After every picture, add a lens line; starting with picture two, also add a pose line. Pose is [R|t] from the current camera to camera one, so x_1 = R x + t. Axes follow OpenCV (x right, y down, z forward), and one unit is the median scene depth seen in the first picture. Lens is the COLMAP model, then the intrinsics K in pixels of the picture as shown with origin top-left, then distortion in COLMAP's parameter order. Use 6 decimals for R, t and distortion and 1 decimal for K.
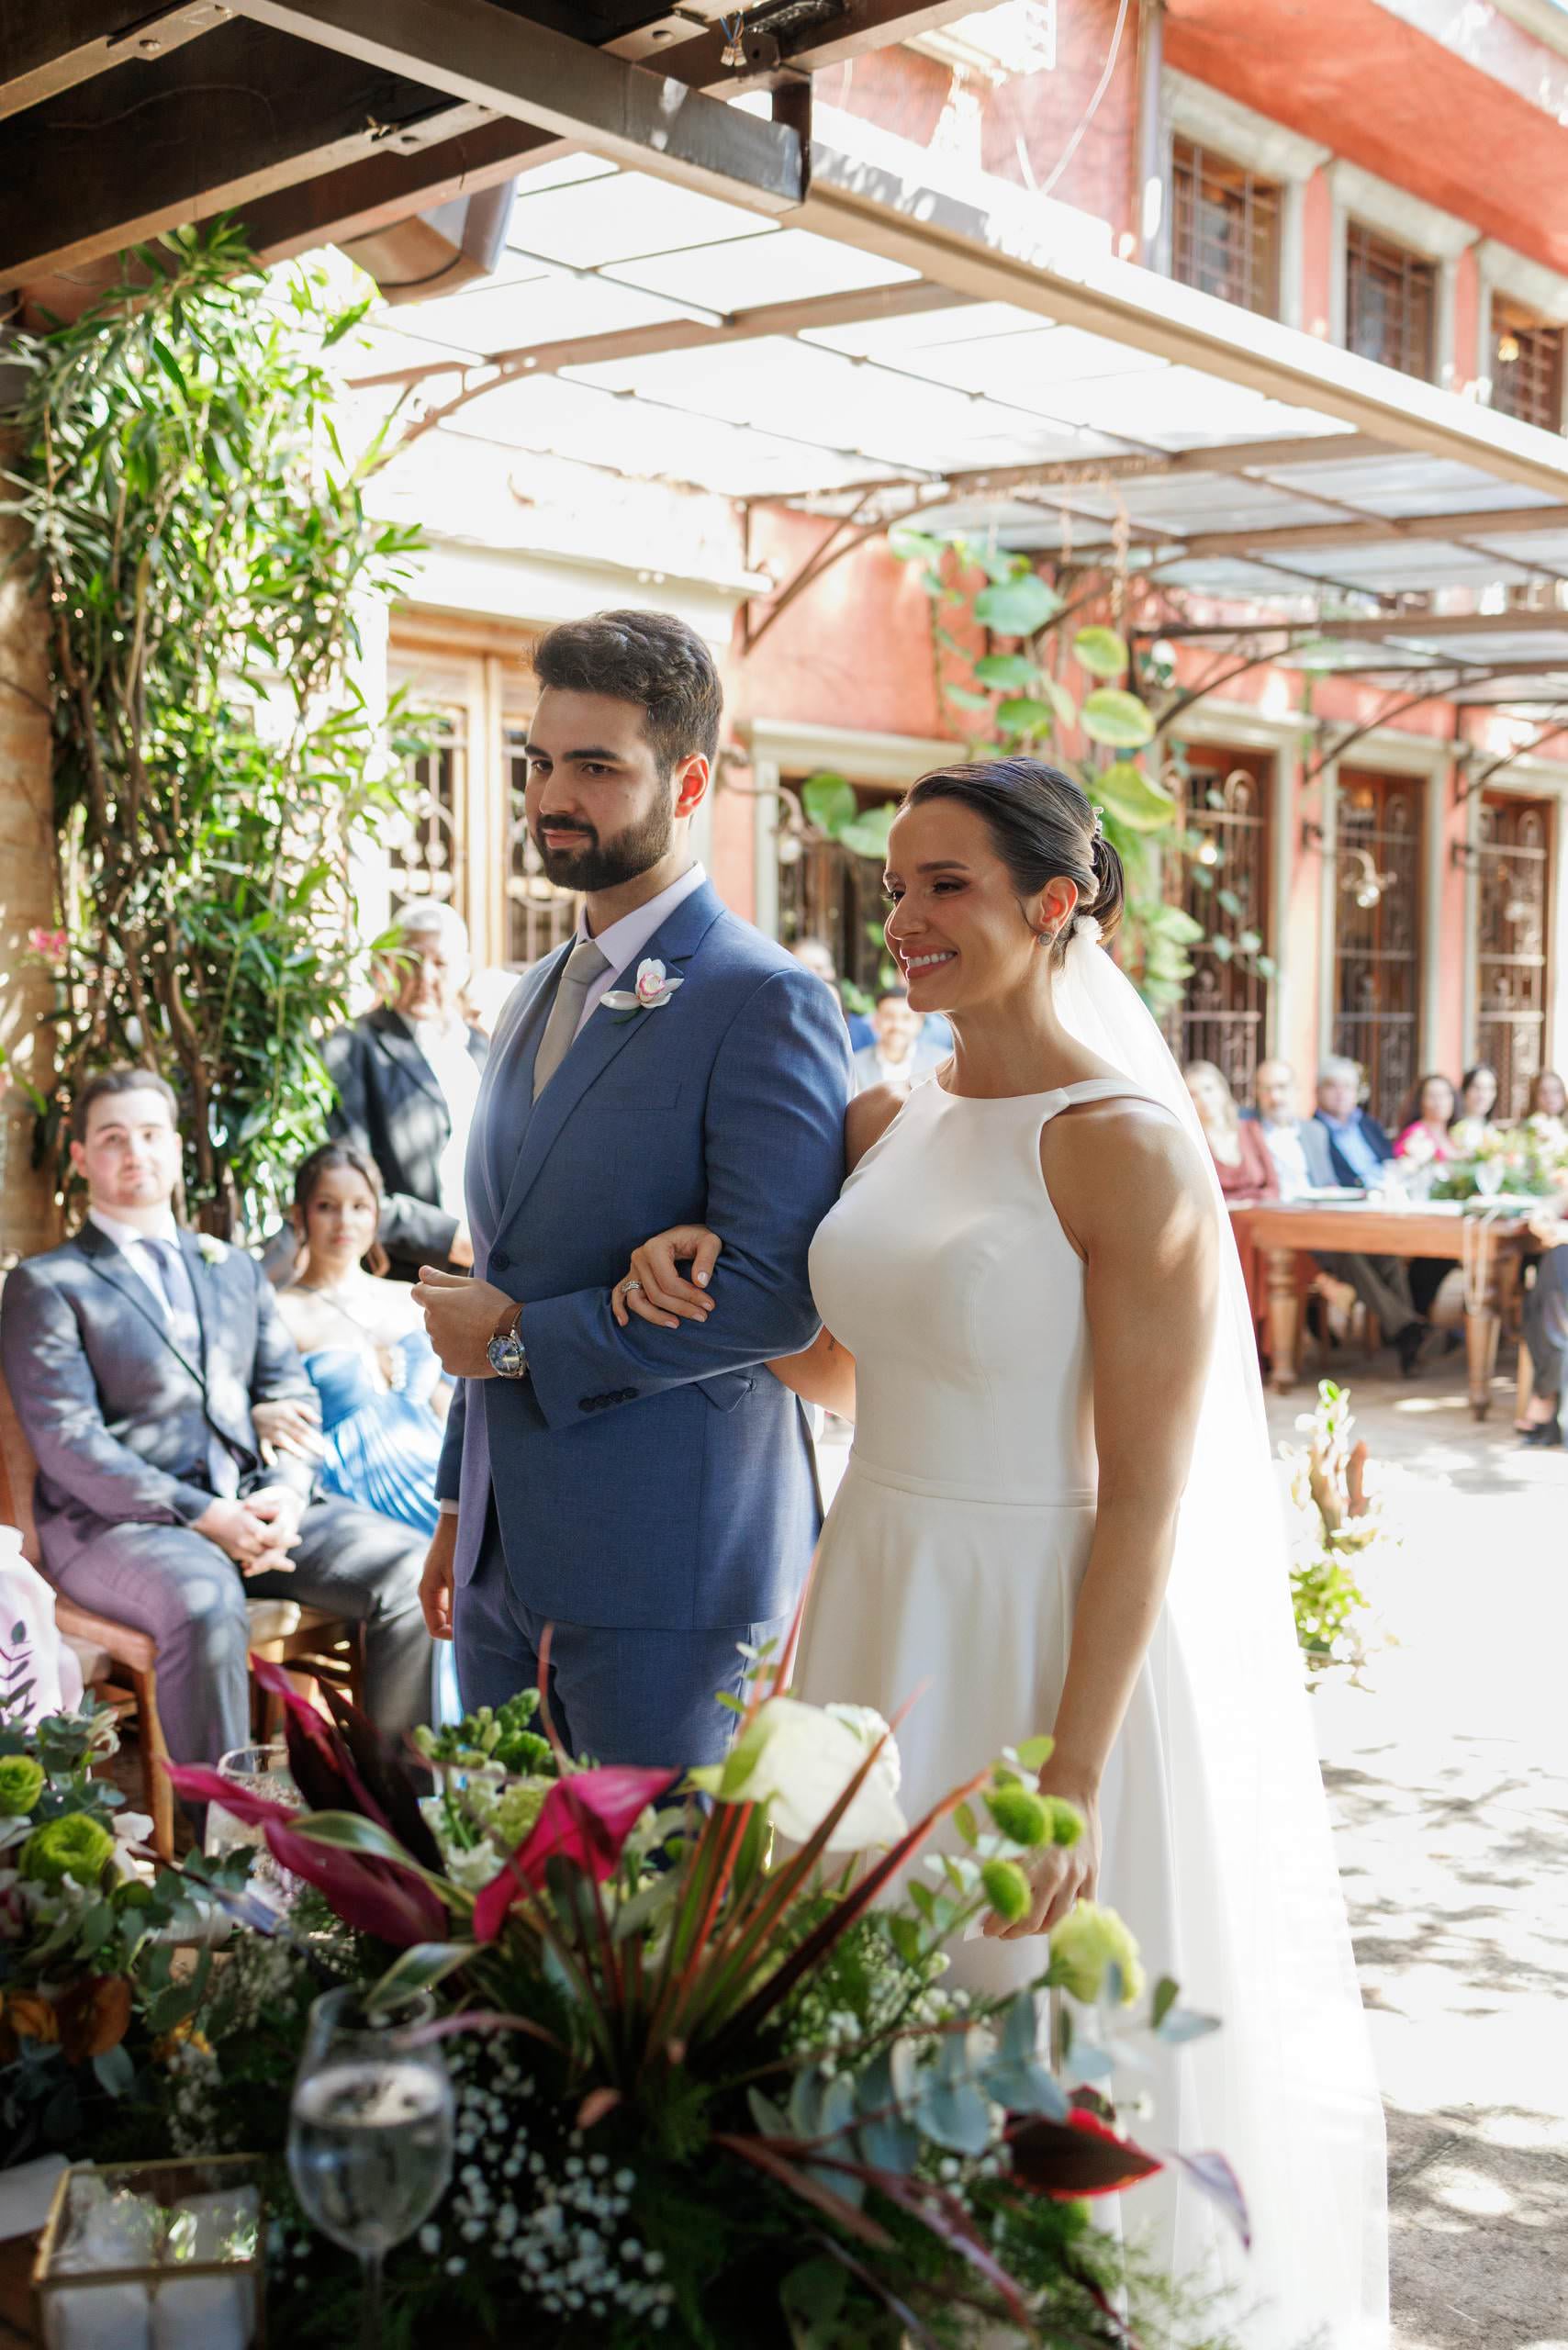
lens RADIAL K [[2314.0, 0, 785.6], [0, 2314.0, 1167.0], [0, 0, 1]] dist [0.022748, -0.005342]
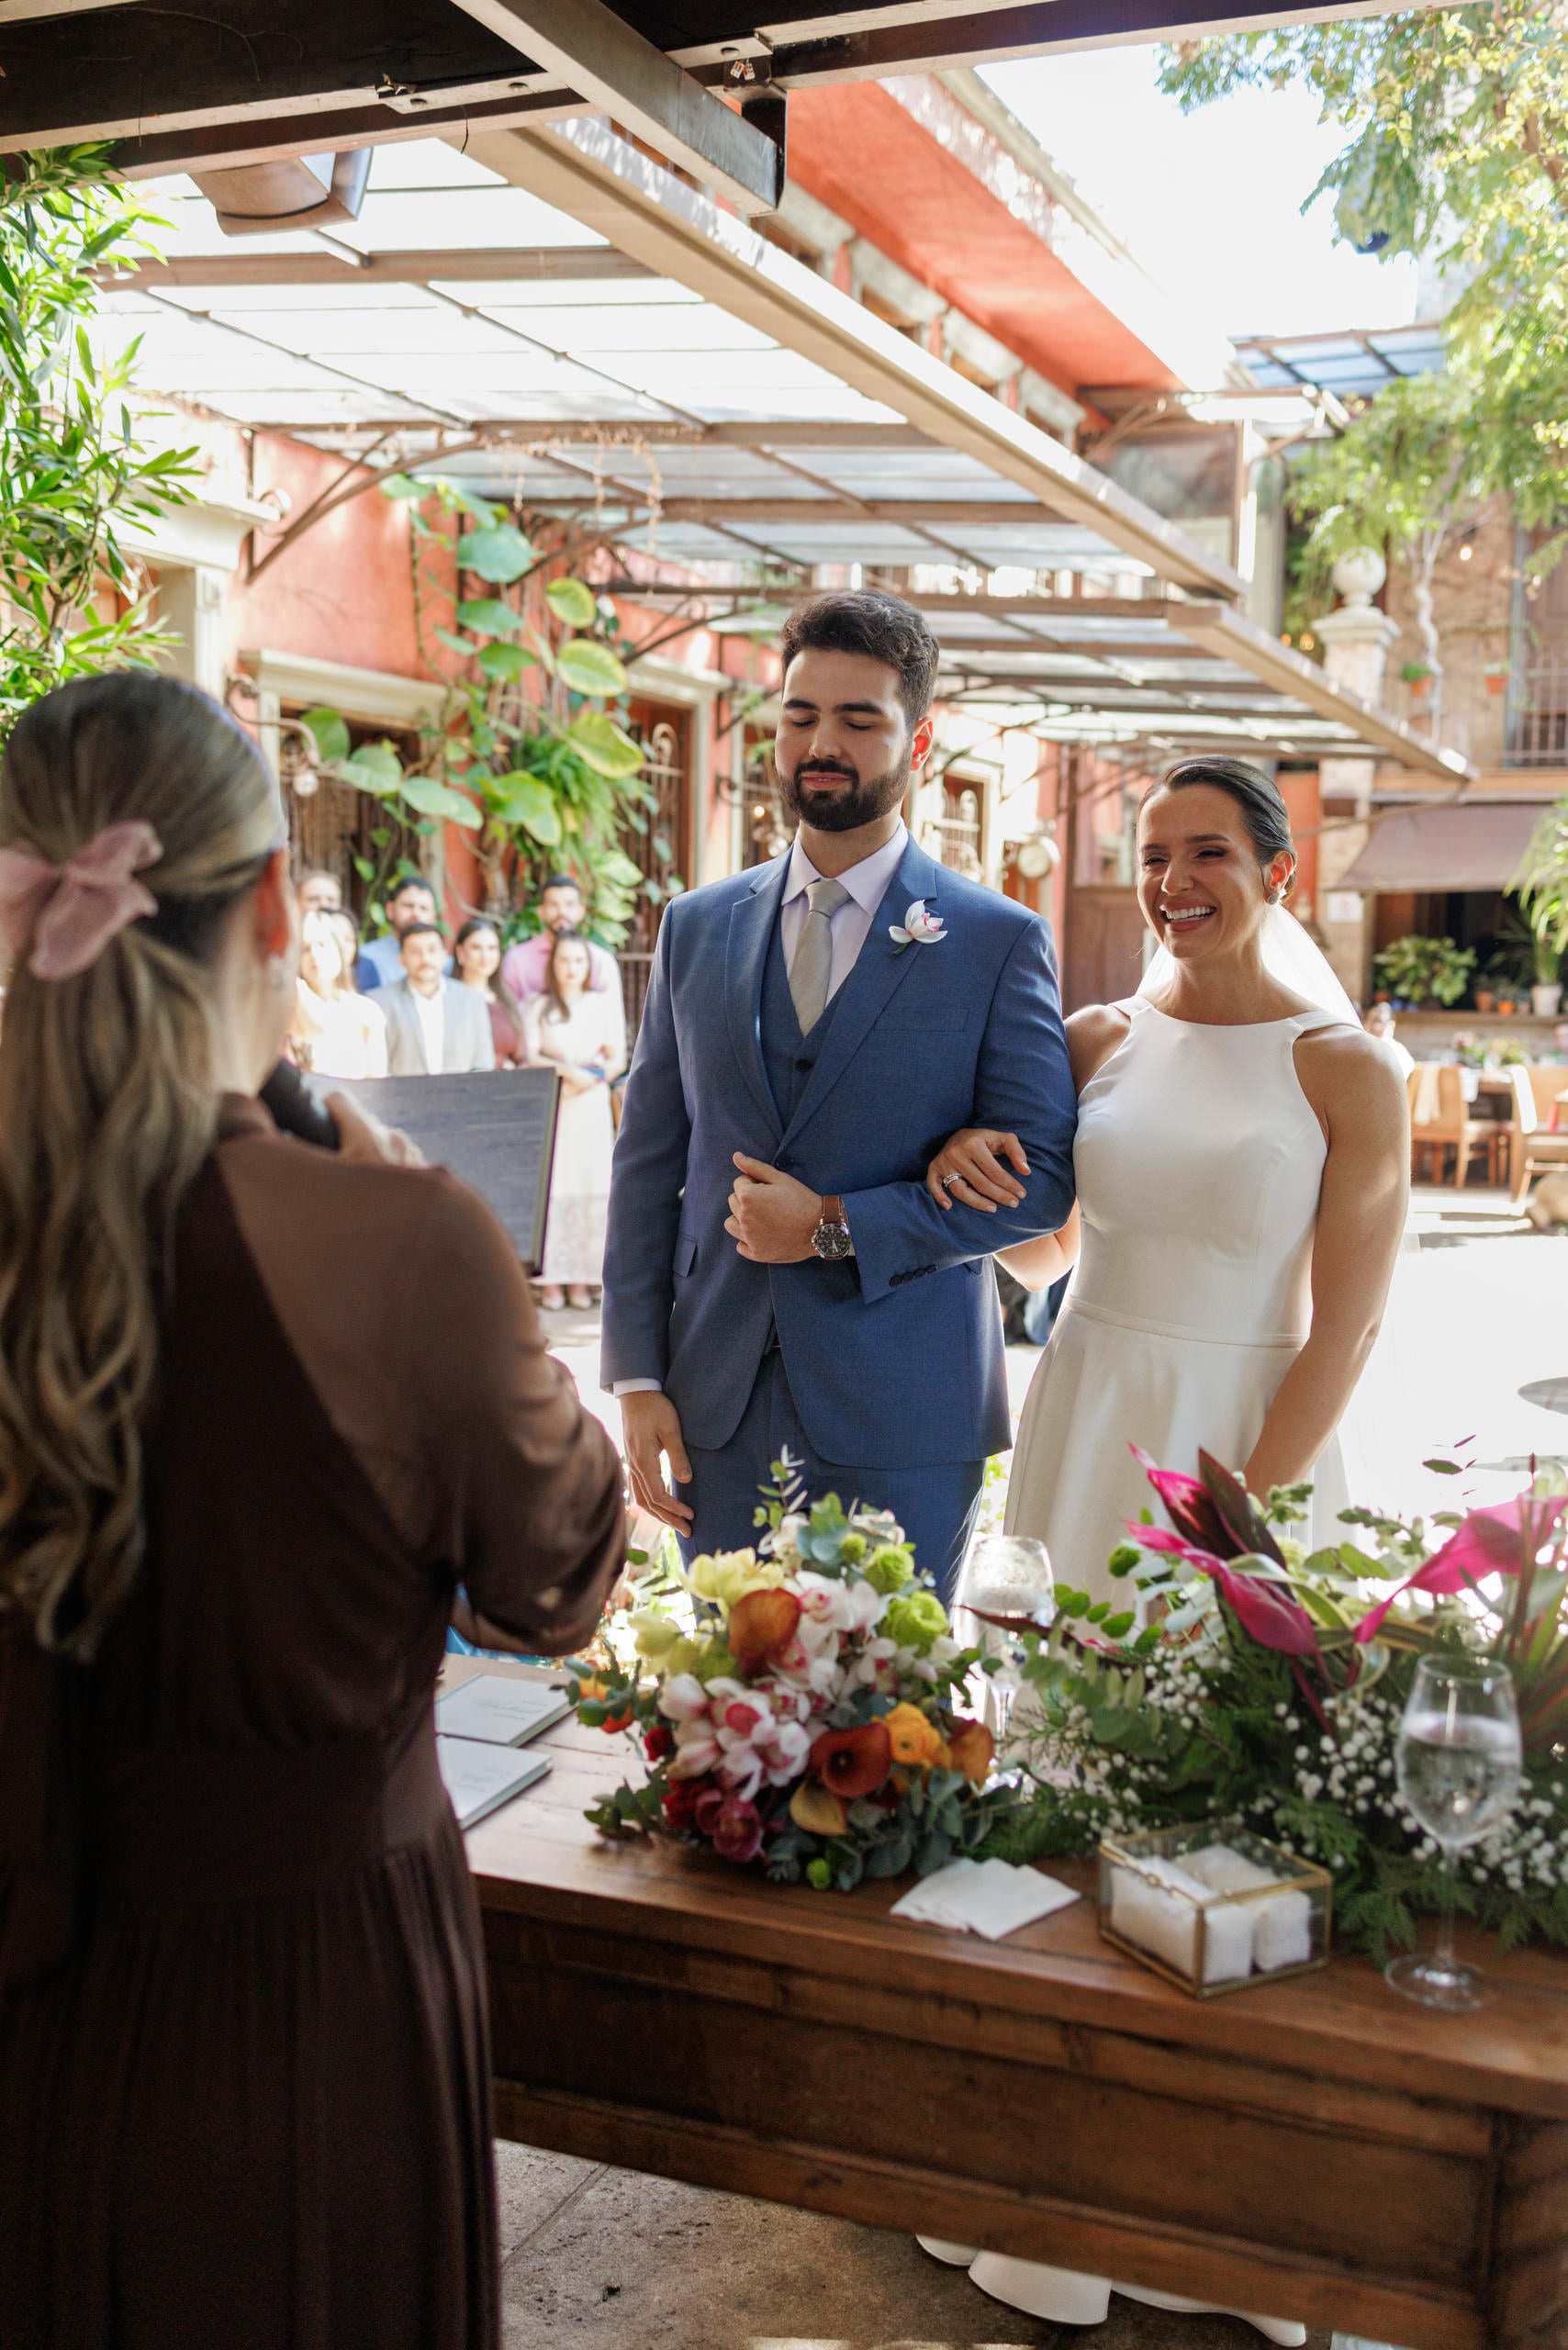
lens RADIAL K [[2312.3, 0, 784.0], [0, 2312.3, 1175.0], [0, 0, 1]] dist [0.004867, 0.021466]
pose [[0.945558, -0.013417, 0.325176, -0.130169], [0.004046, 0.999557, 0.029477, 0.004046], [-0.325427, -0.026557, 0.945194, -0.019210]]
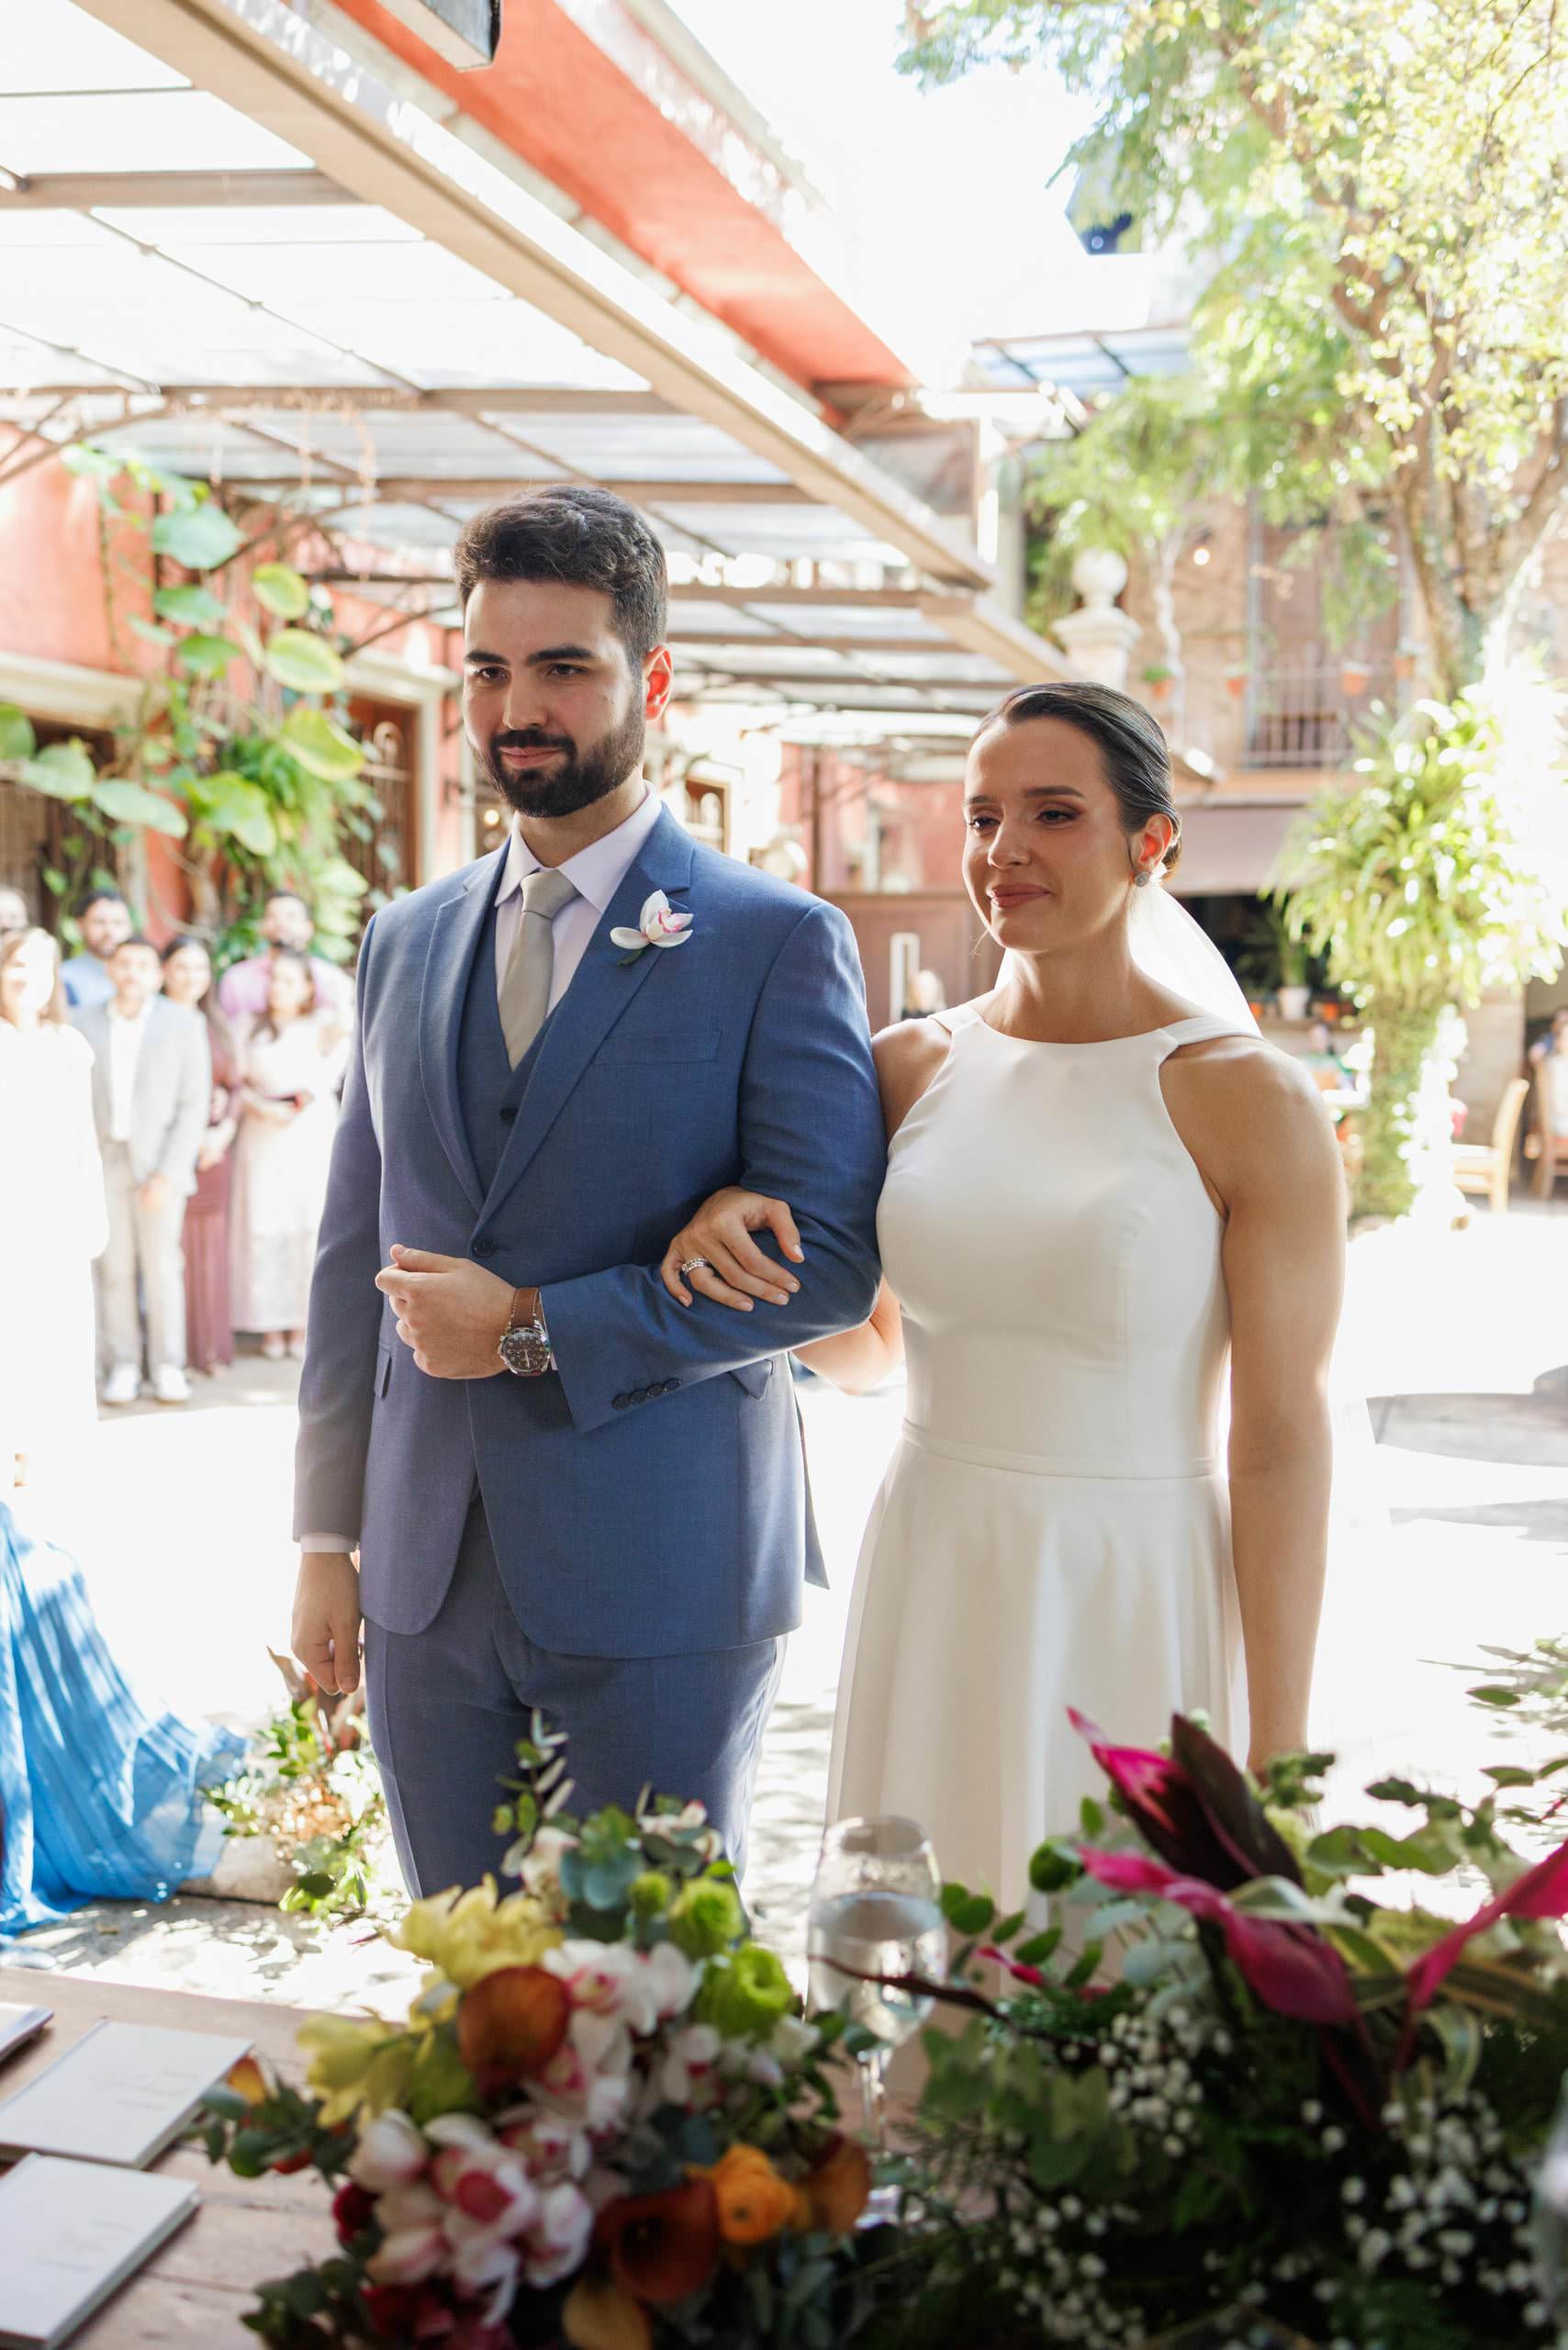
lens RADIAL K [[2323.0, 0, 784.0], [0, 2323.0, 1175.0], [0, 0, 1]] dist [-0.020899, 0.024045]
pose [[0.903504, -0.034053, 0.427224, -0.106478], [0.025476, 0.999343, 0.025778, -0.000844], [-0.427821, -0.012407, 0.903778, 0.049102]]
